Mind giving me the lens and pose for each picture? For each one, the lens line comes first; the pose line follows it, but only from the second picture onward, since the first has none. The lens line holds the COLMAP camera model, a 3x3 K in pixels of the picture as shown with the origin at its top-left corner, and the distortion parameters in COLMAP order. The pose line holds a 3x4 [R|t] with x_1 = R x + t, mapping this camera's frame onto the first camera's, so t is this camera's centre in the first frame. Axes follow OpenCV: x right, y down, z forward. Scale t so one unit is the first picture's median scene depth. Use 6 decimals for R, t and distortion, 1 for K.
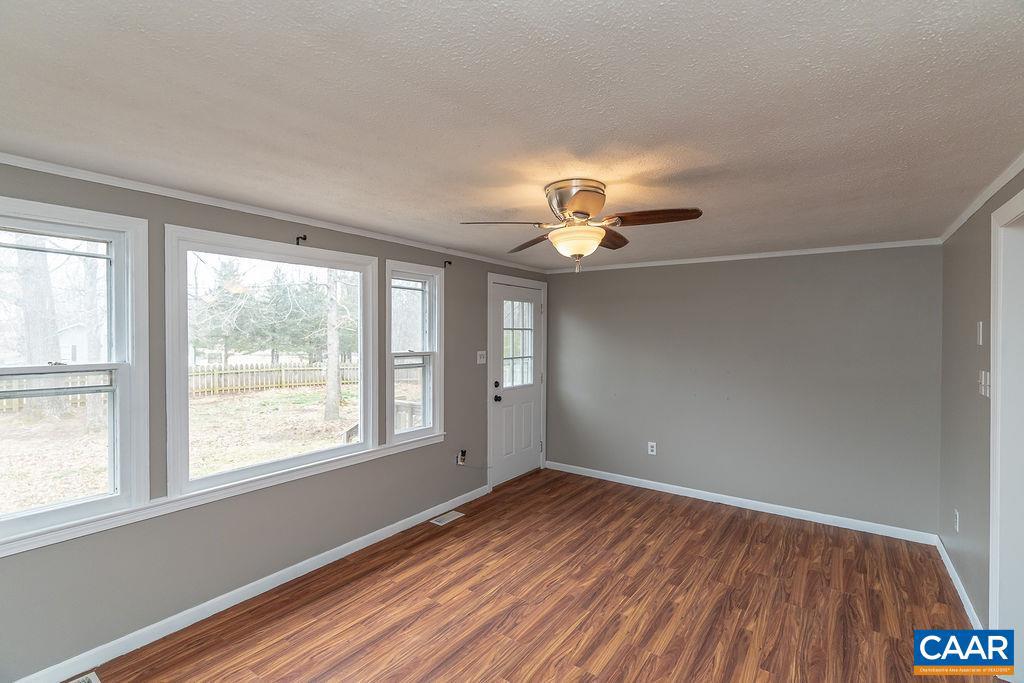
lens RADIAL K [[464.4, 0, 513.4], [0, 464.4, 336.9], [0, 0, 1]] dist [-0.002137, 0.000276]
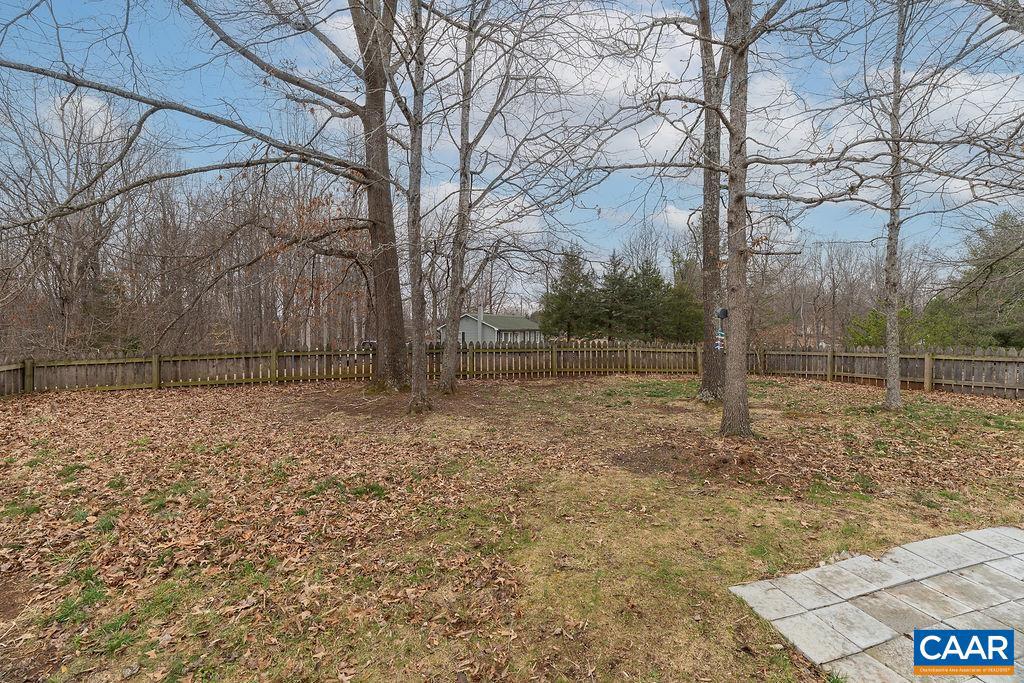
lens RADIAL K [[464.4, 0, 513.4], [0, 464.4, 336.9], [0, 0, 1]] dist [-0.002137, 0.000276]
pose [[0.780055, 0.006468, -0.625677, -0.186118], [0.001059, 0.999931, 0.011657, 0.044543], [0.625710, -0.009755, 0.779995, 0.316101]]
